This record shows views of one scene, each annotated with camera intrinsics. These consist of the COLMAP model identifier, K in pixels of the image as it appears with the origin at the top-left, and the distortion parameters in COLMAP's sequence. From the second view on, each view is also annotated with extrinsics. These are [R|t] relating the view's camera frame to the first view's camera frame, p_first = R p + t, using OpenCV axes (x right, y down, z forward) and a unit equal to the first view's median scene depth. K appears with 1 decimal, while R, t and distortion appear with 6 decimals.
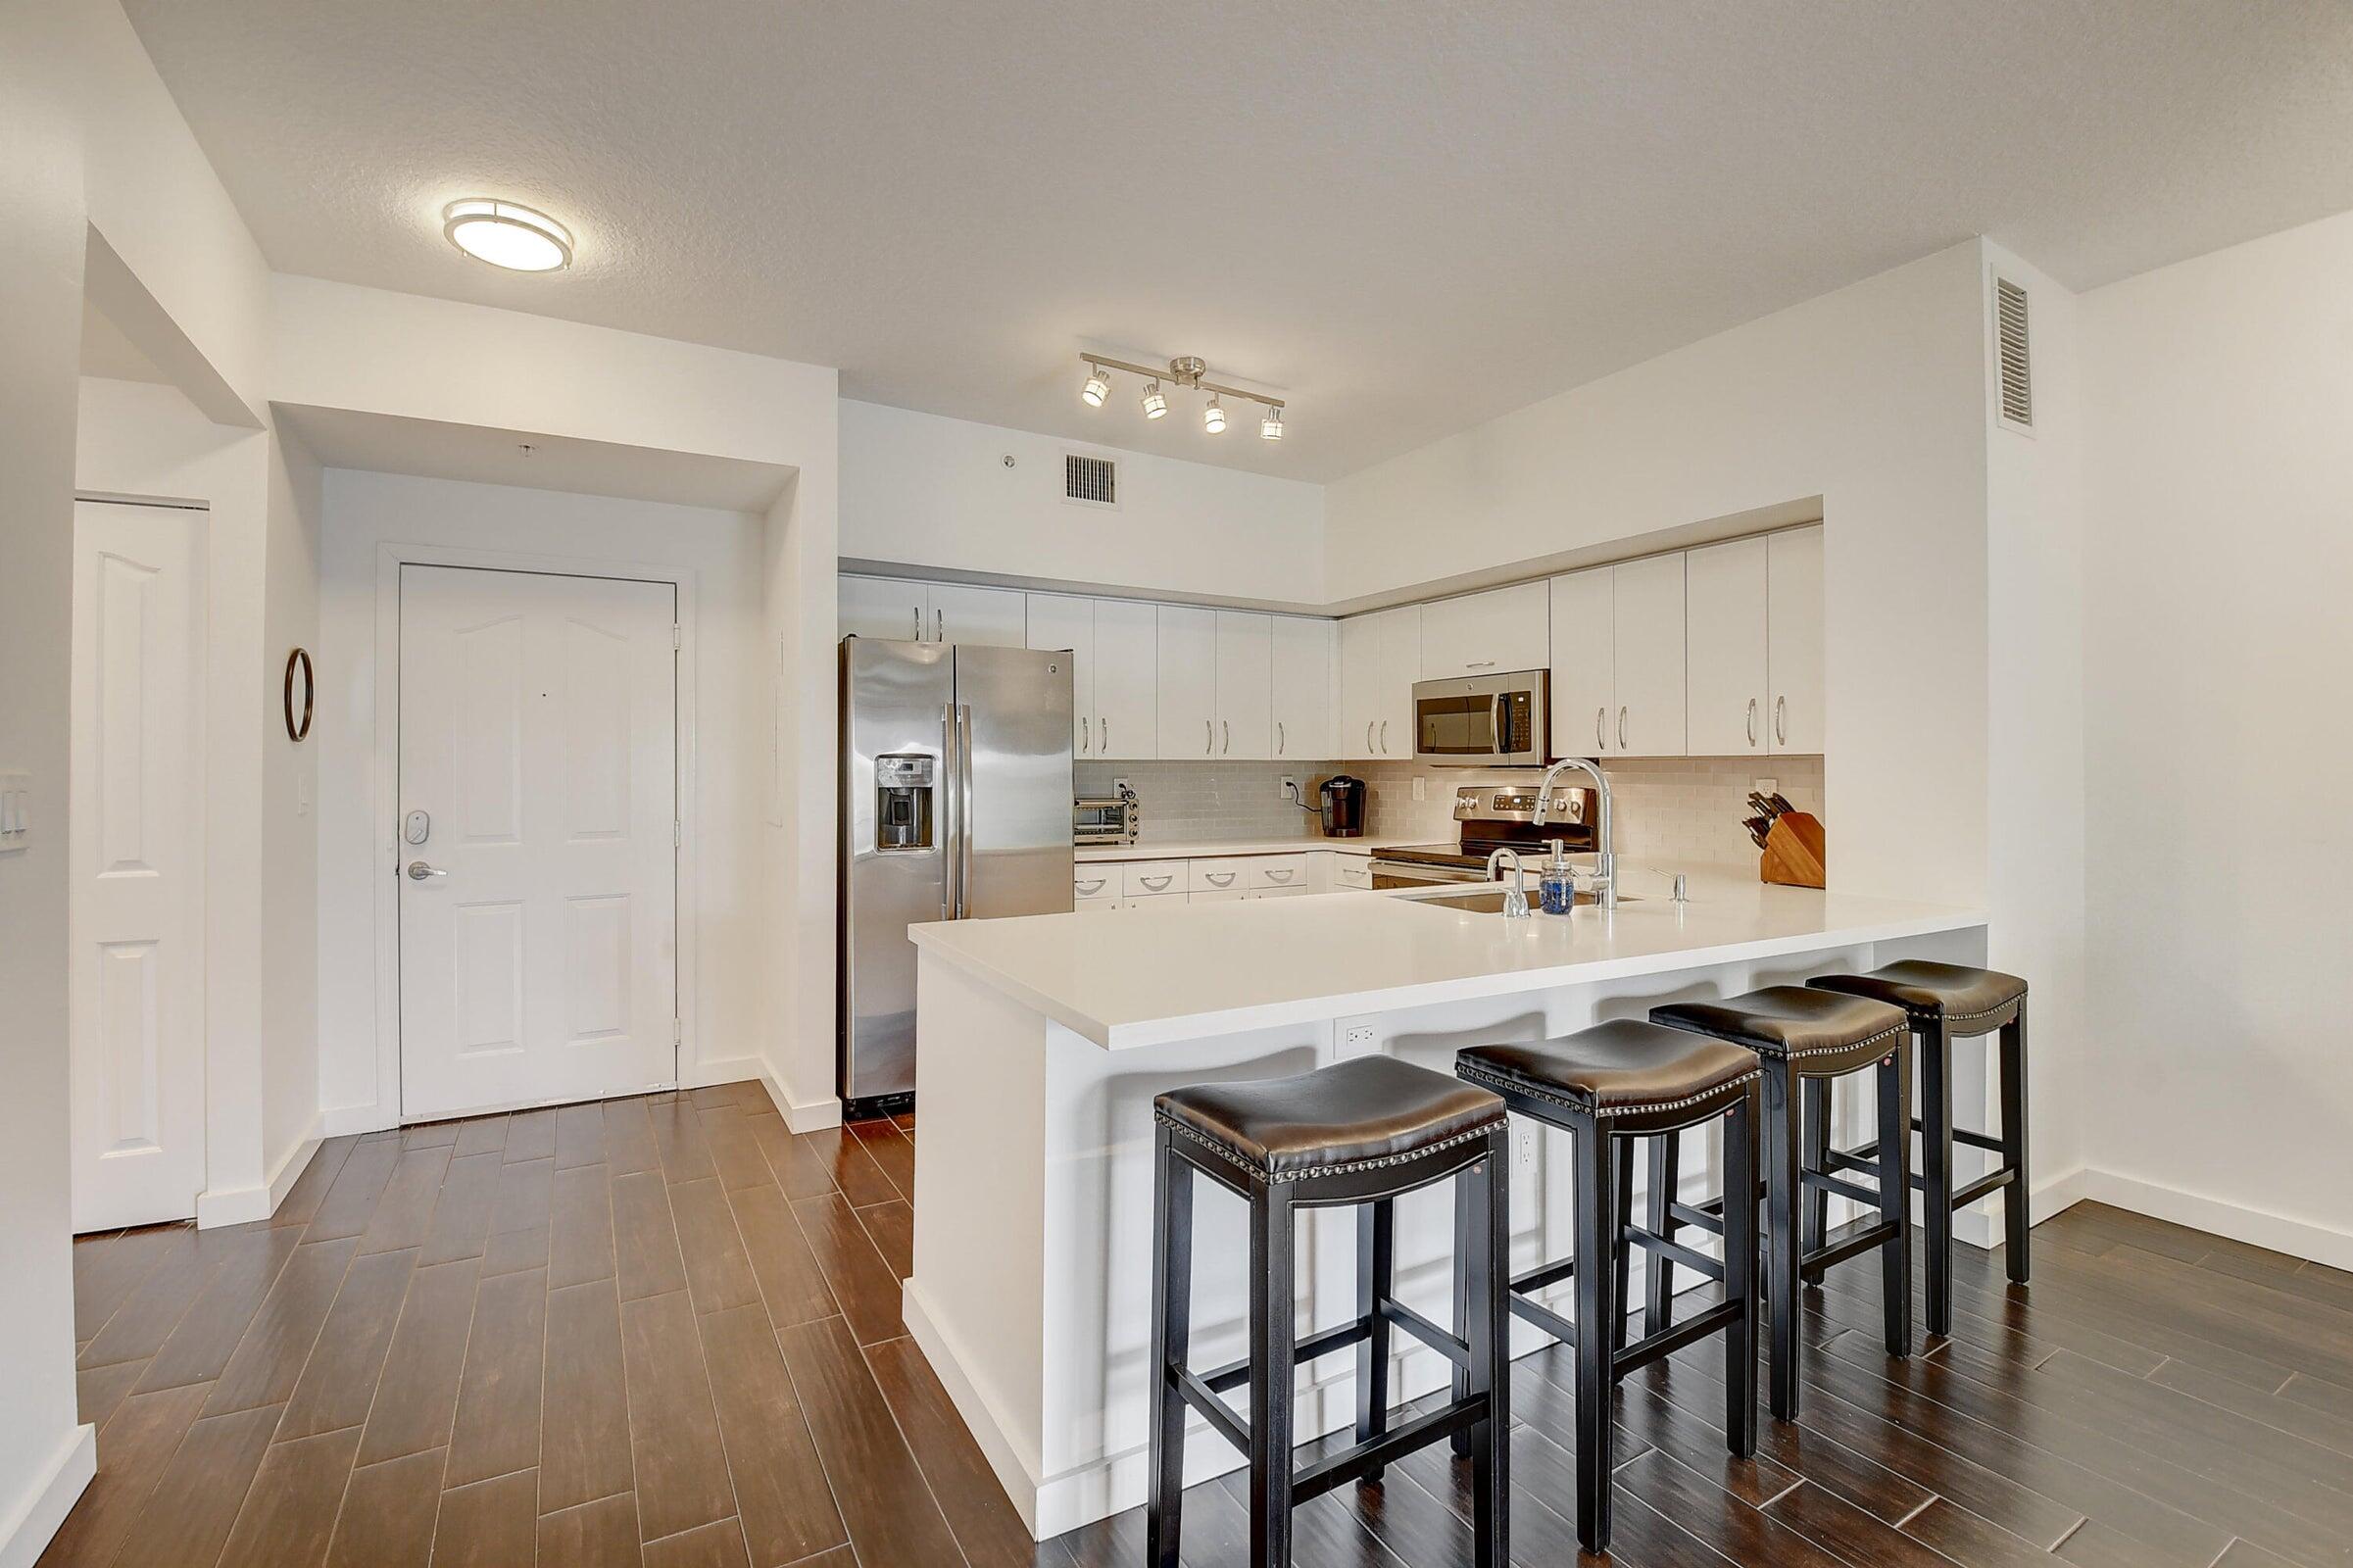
lens RADIAL K [[1000.8, 0, 1170.9], [0, 1000.8, 770.7], [0, 0, 1]] dist [0.013698, -0.031826]
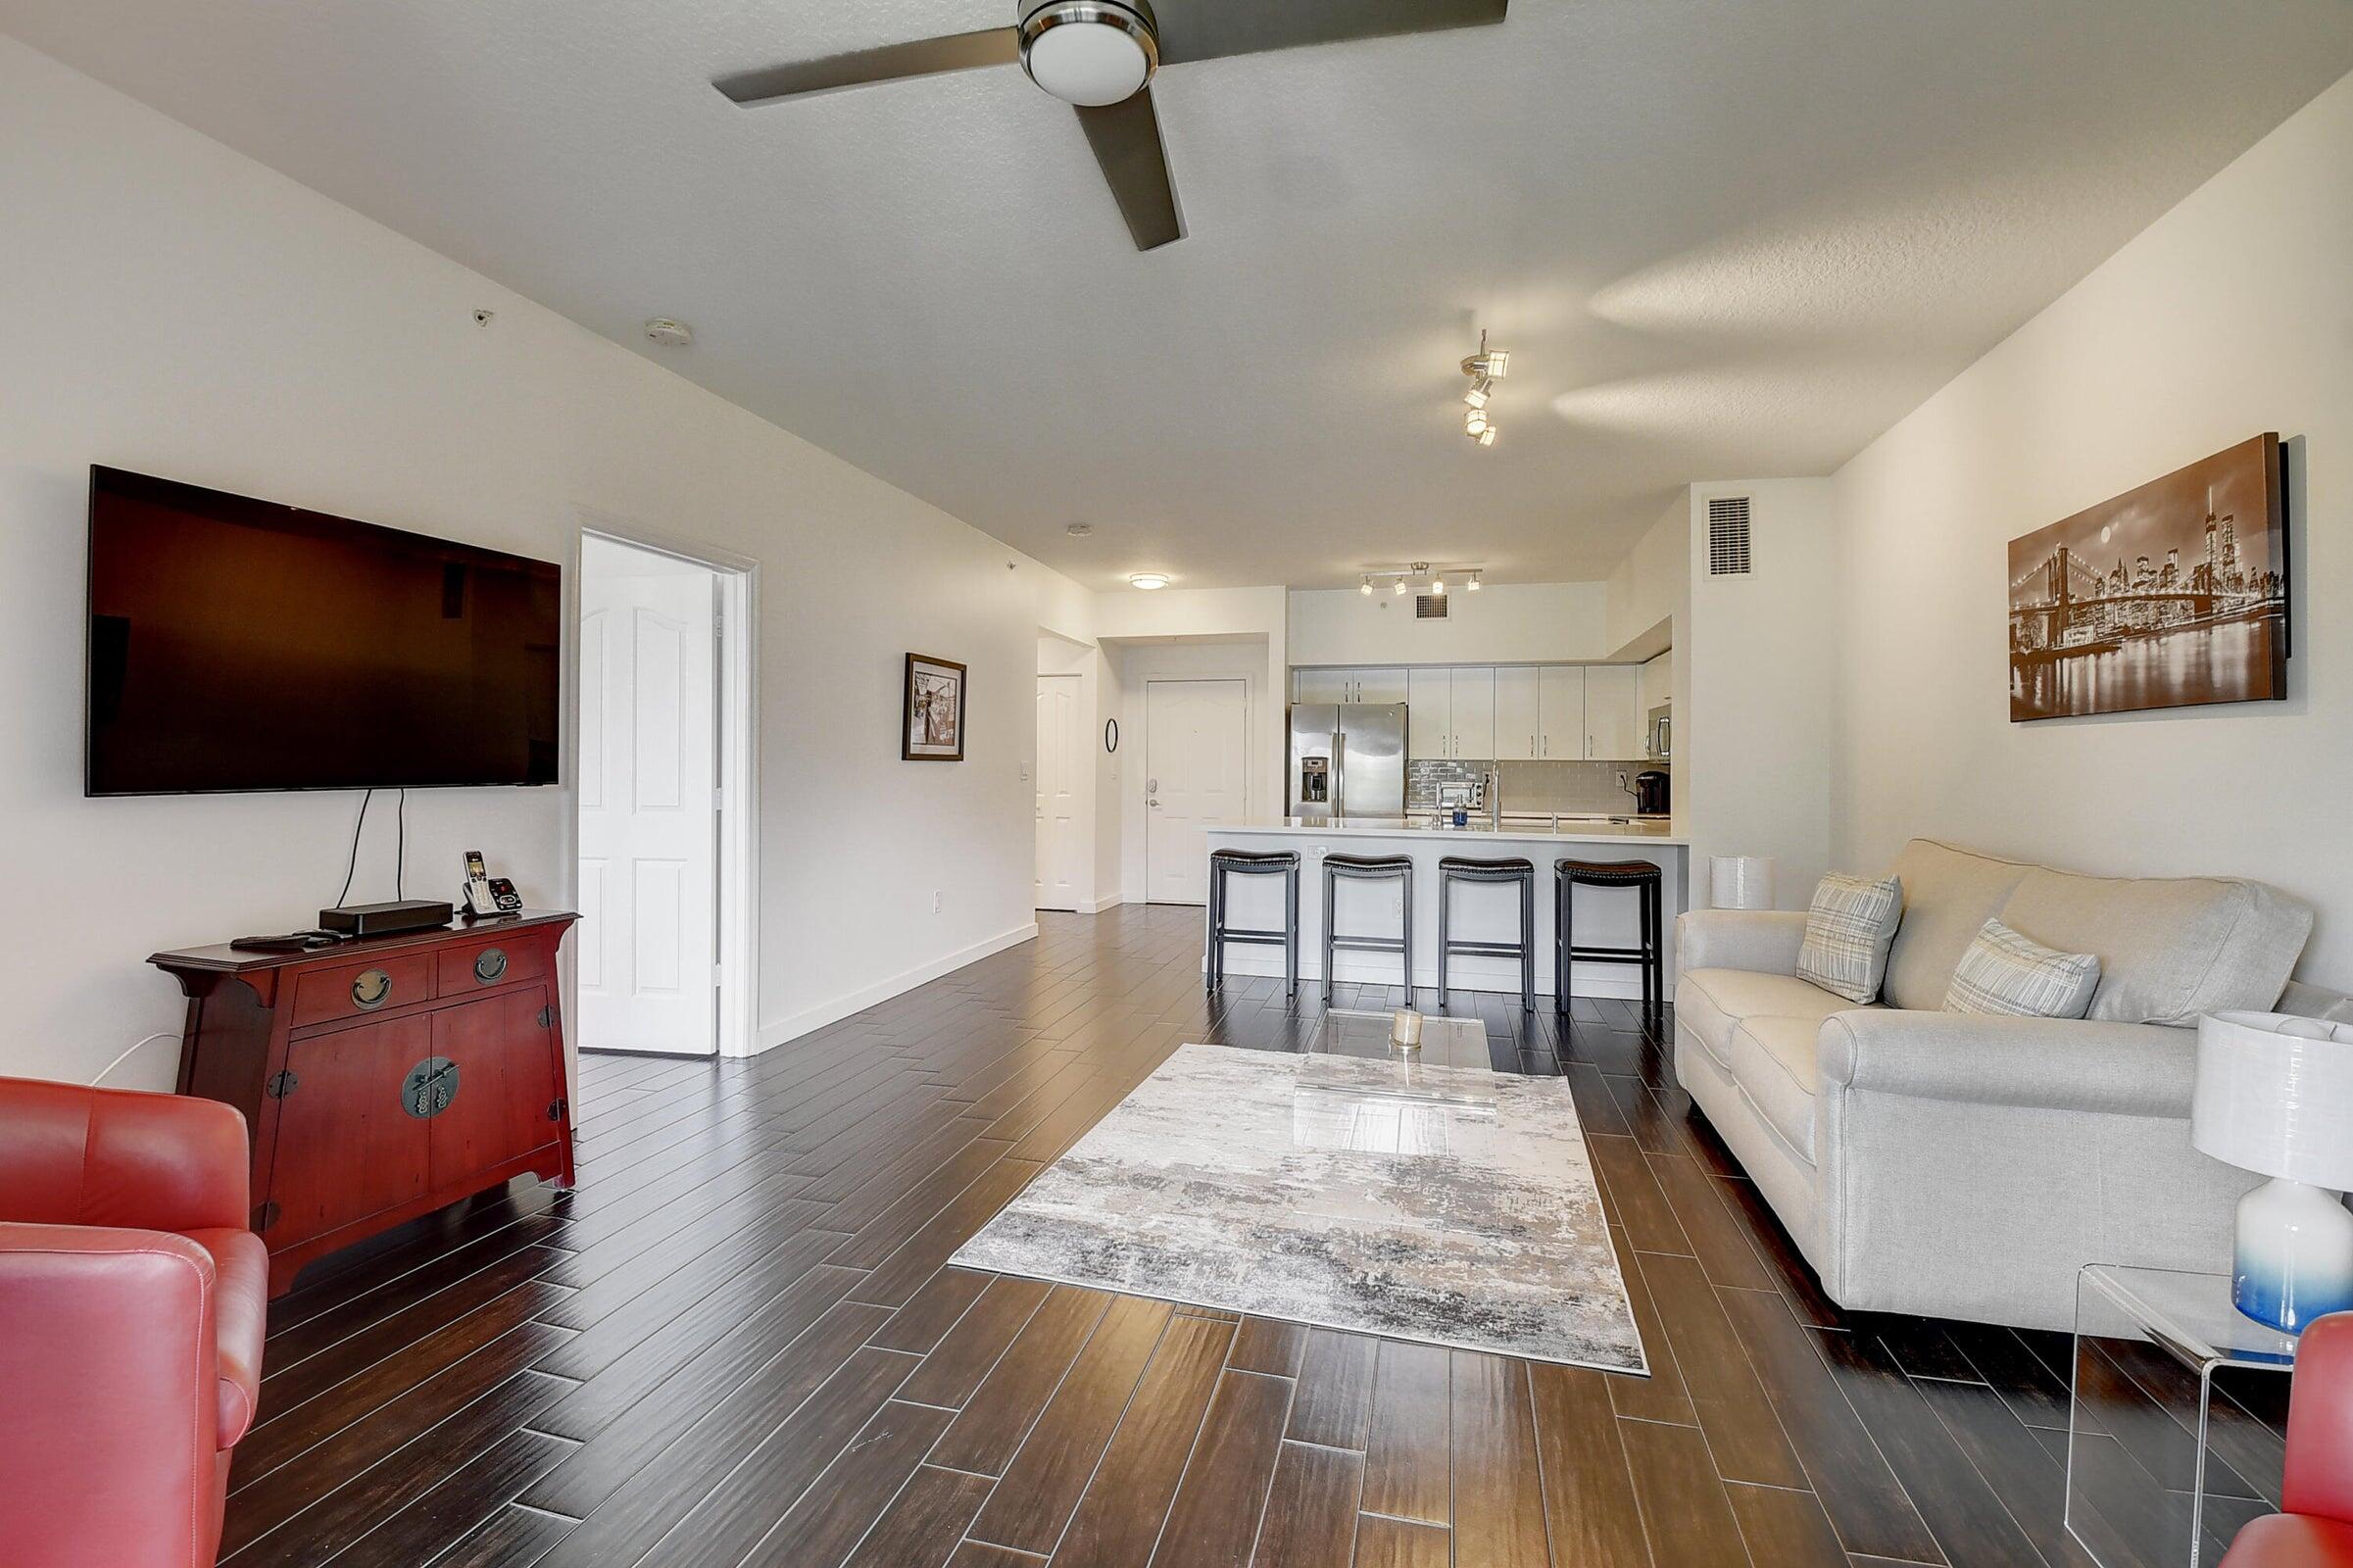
lens RADIAL K [[1034.8, 0, 1170.1], [0, 1034.8, 756.6], [0, 0, 1]] dist [-0.001181, -0.017126]
pose [[0.728479, 0.001927, -0.685065, 1.003468], [-0.014232, 0.999823, -0.012322, 0.018147], [0.684920, 0.018726, 0.728378, -0.807903]]
